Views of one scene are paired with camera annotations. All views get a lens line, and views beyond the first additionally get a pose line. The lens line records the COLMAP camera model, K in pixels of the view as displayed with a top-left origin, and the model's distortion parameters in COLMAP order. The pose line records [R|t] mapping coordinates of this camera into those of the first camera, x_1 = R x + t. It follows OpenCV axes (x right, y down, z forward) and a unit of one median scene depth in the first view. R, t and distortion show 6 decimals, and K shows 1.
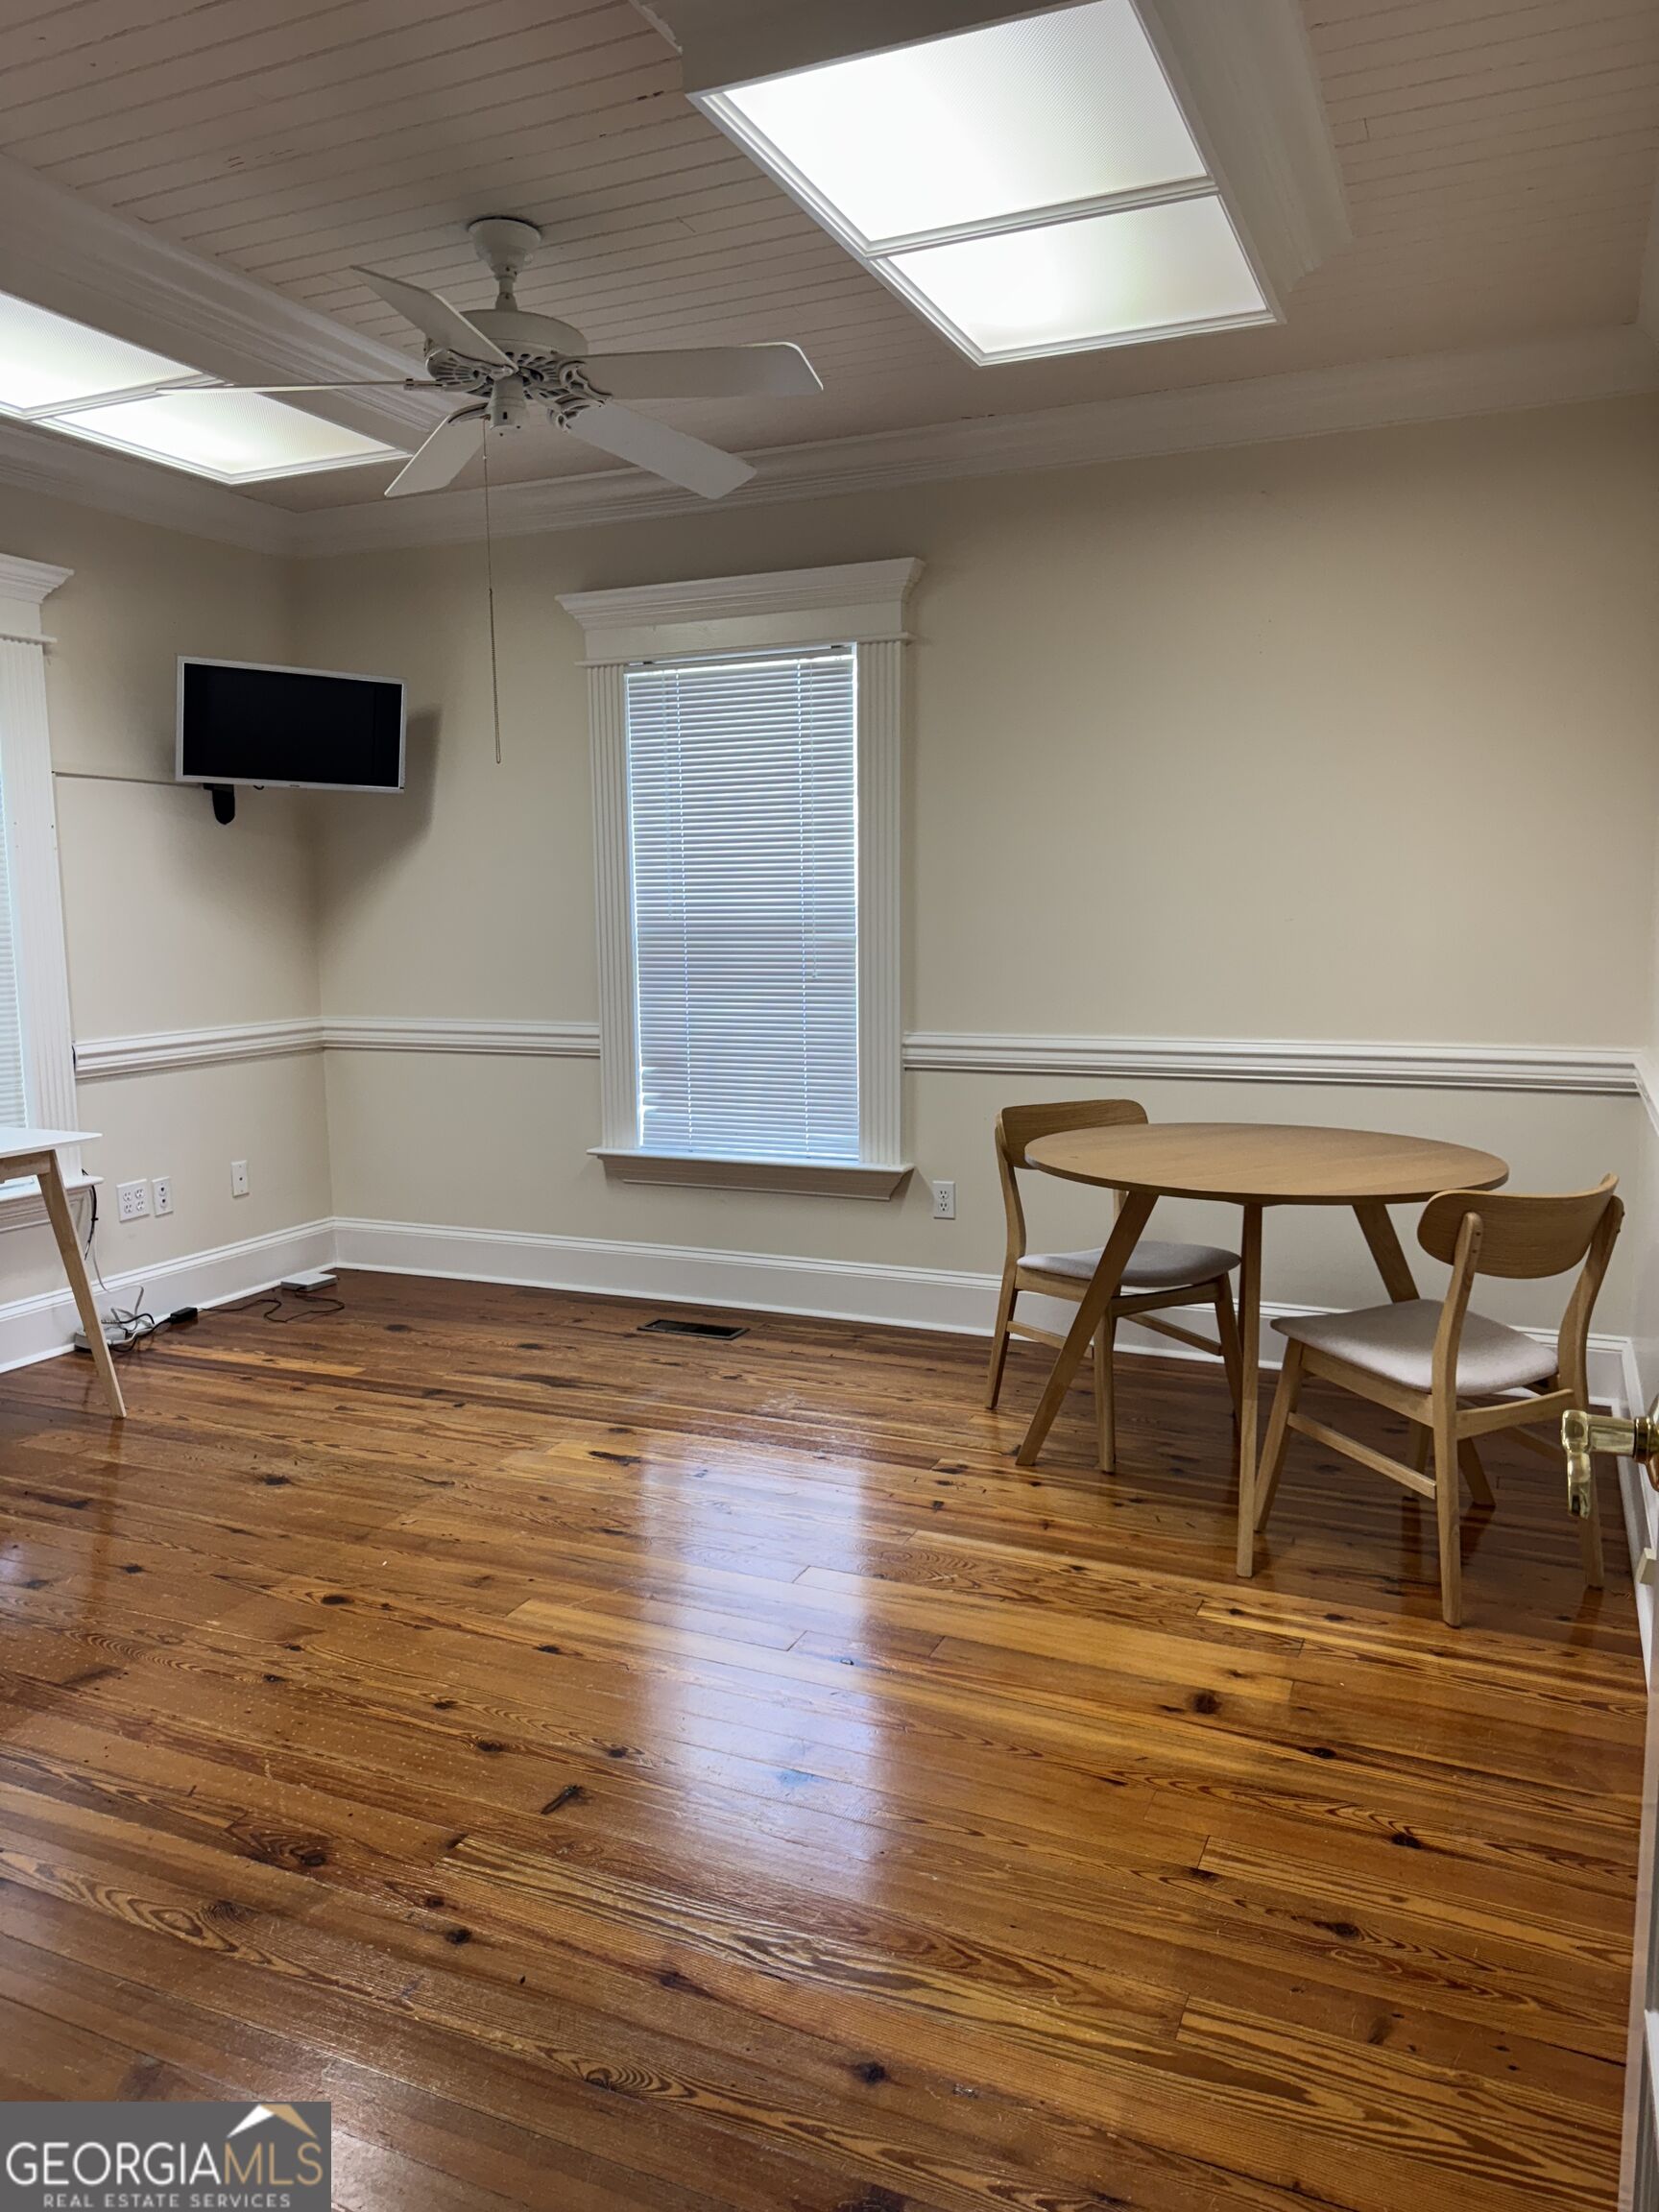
lens RADIAL K [[1553.0, 0, 817.5], [0, 1553.0, 1107.5], [0, 0, 1]] dist [0.003307, -0.005149]
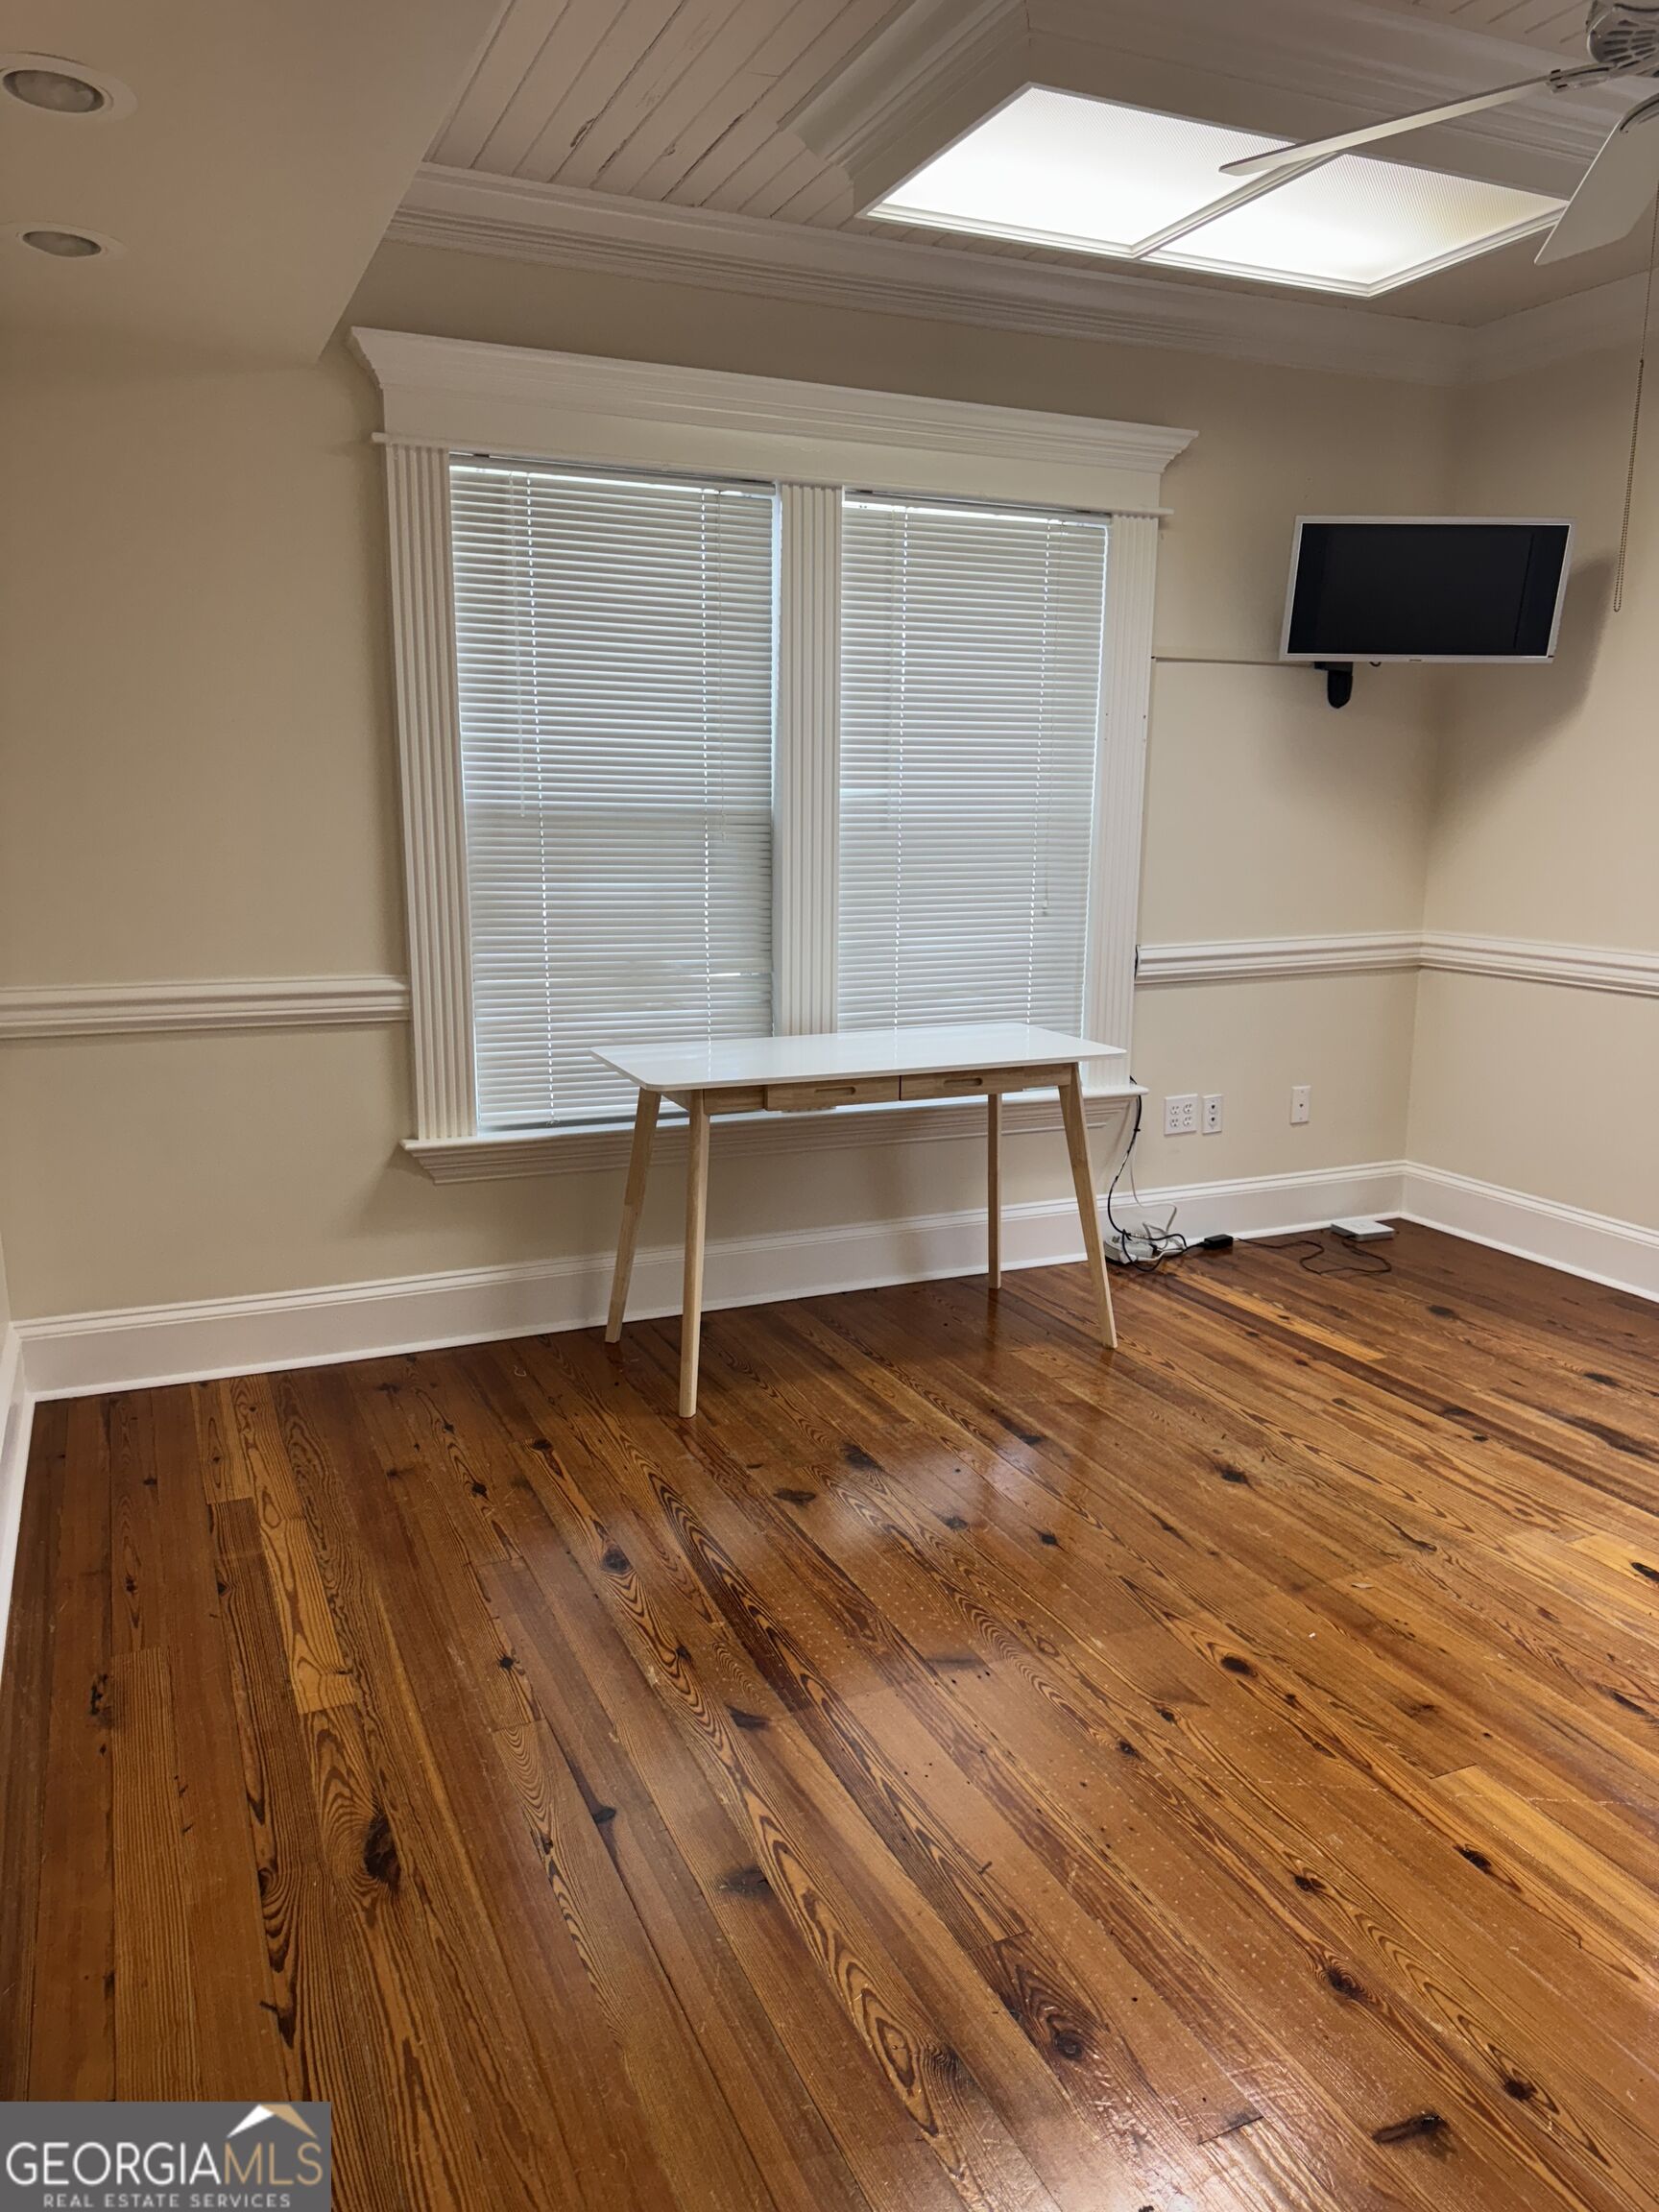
lens RADIAL K [[1553.0, 0, 817.5], [0, 1553.0, 1107.5], [0, 0, 1]] dist [0.003307, -0.005149]
pose [[0.743339, 0.148747, -0.652167, 0.015132], [-0.099330, 0.988699, 0.112287, -0.037354], [0.661499, -0.018688, 0.749713, 0.186359]]
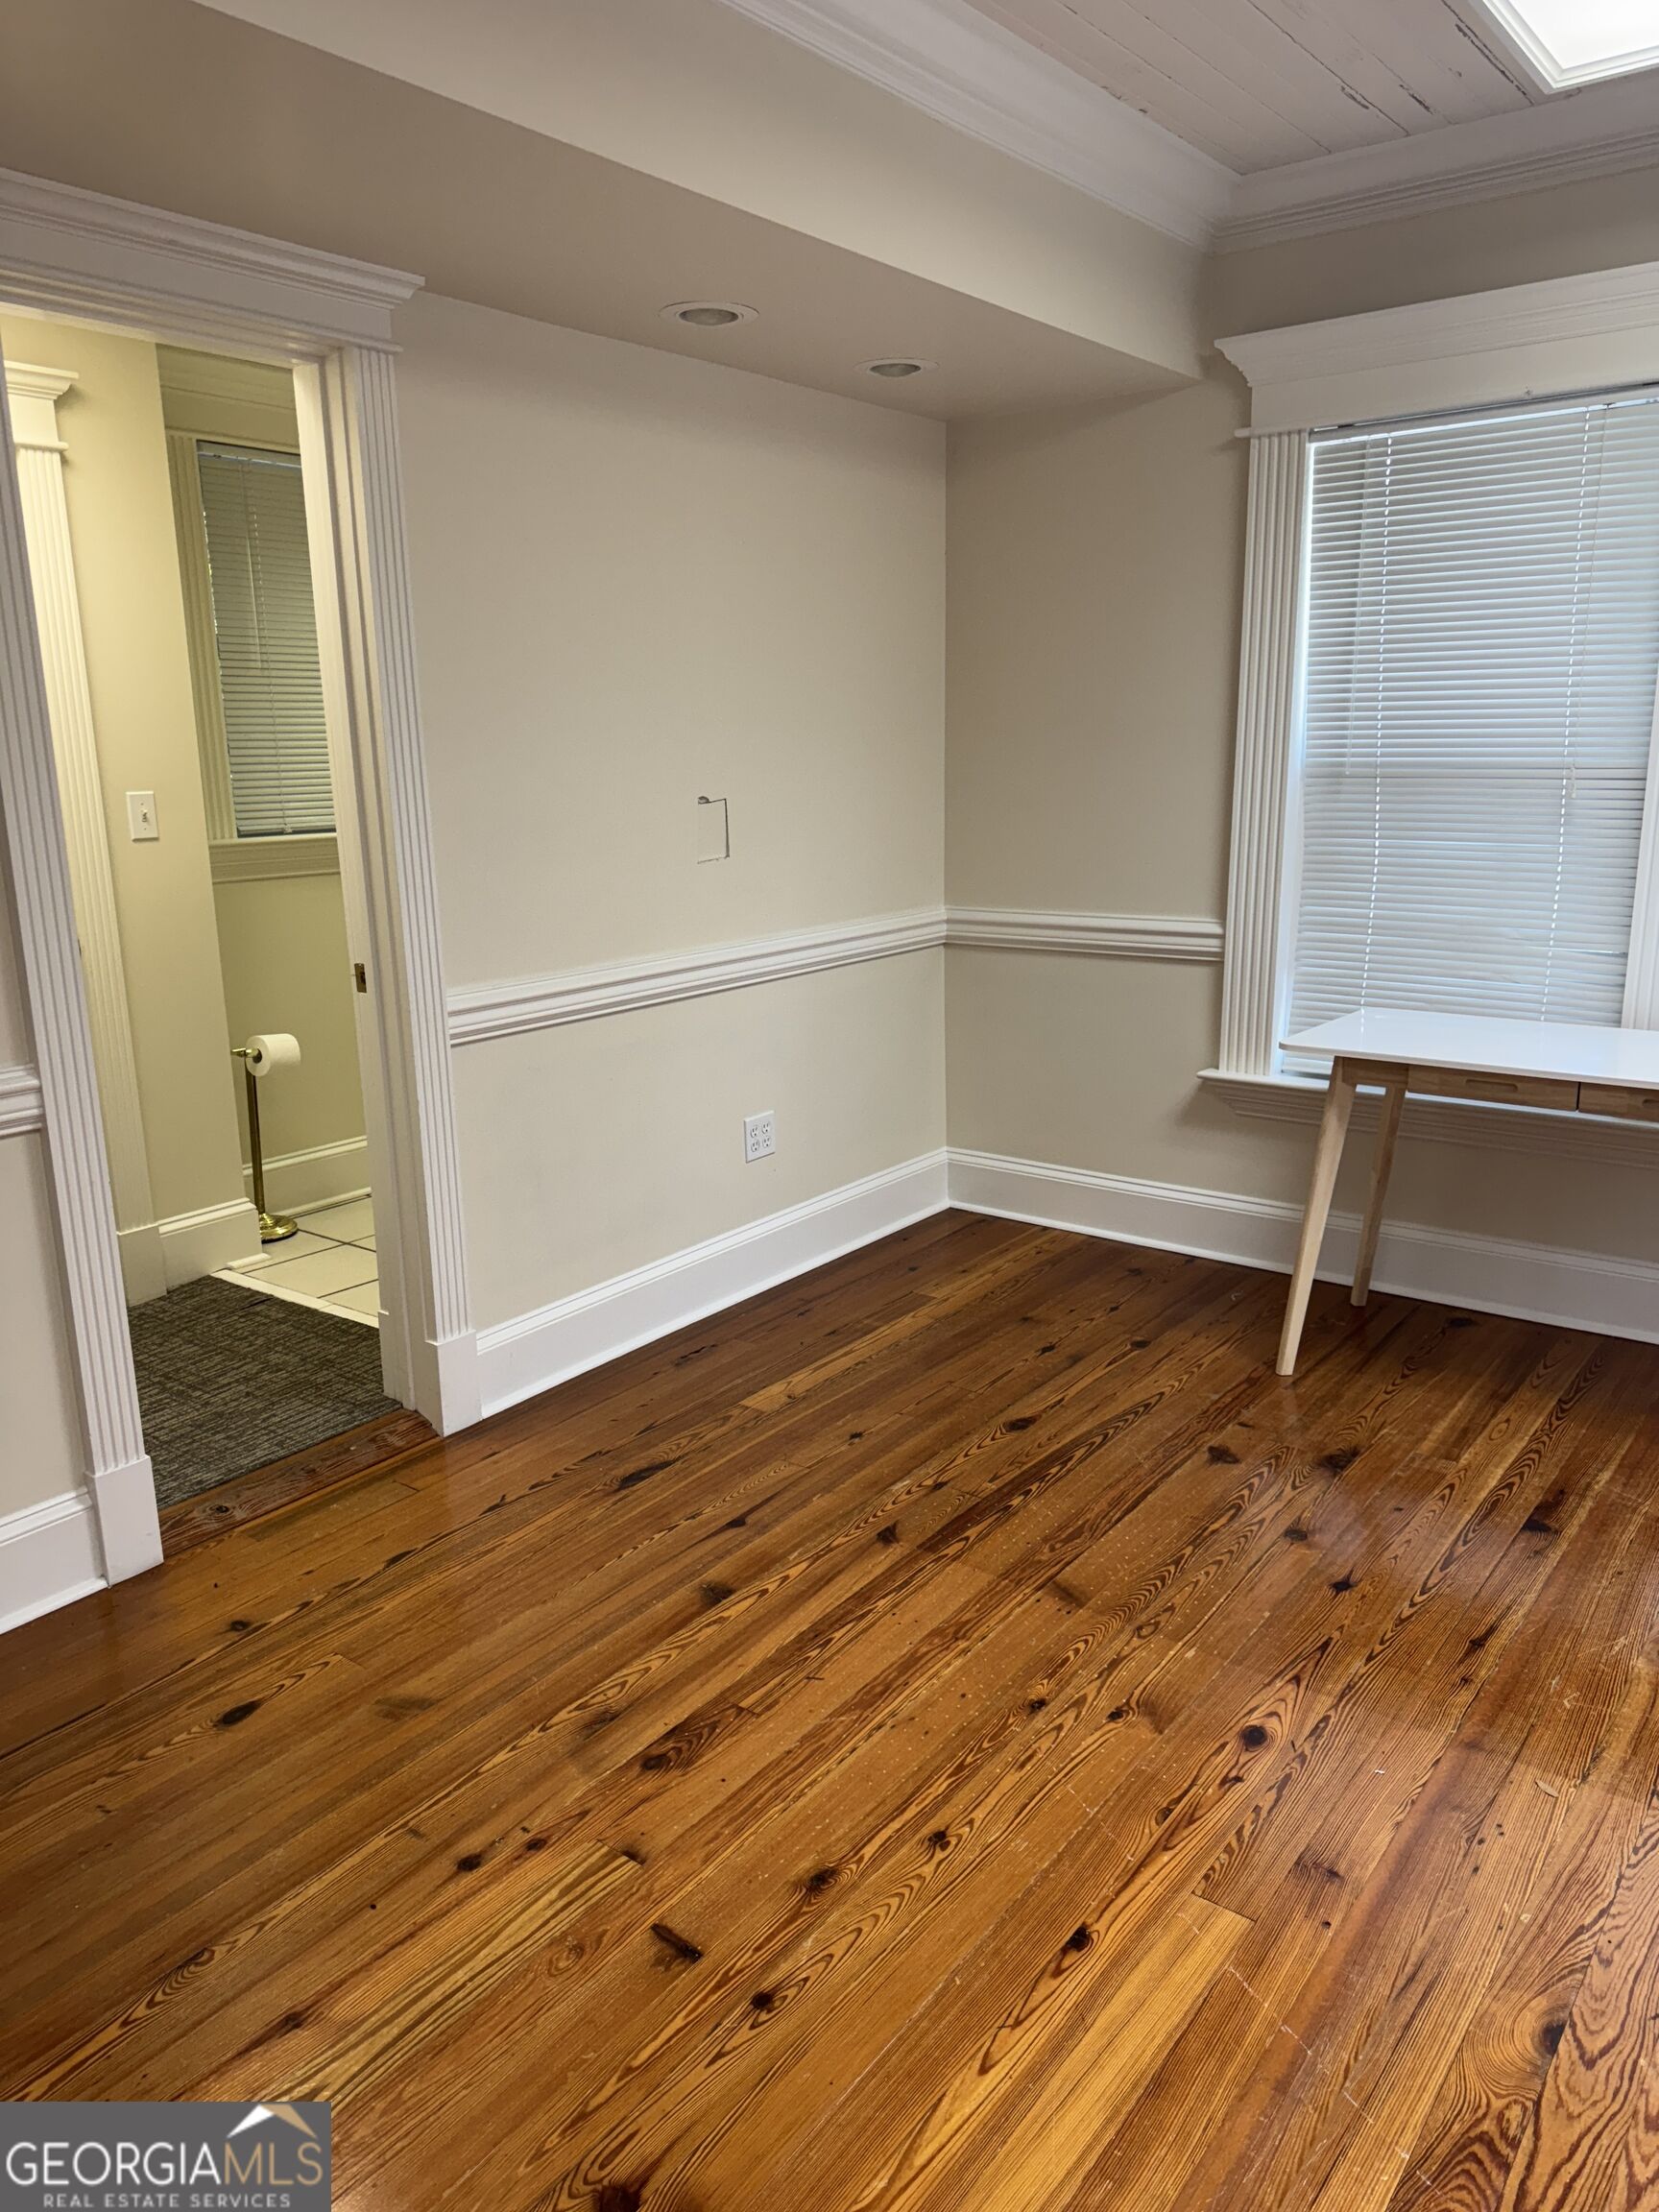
lens RADIAL K [[1548.8, 0, 829.5], [0, 1548.8, 1106.0], [0, 0, 1]] dist [0.057052, -0.064559]
pose [[-0.214500, 0.239762, -0.946839, 0.294302], [-0.112016, 0.956968, 0.267703, -0.120420], [0.970279, 0.163483, -0.178412, 0.697462]]
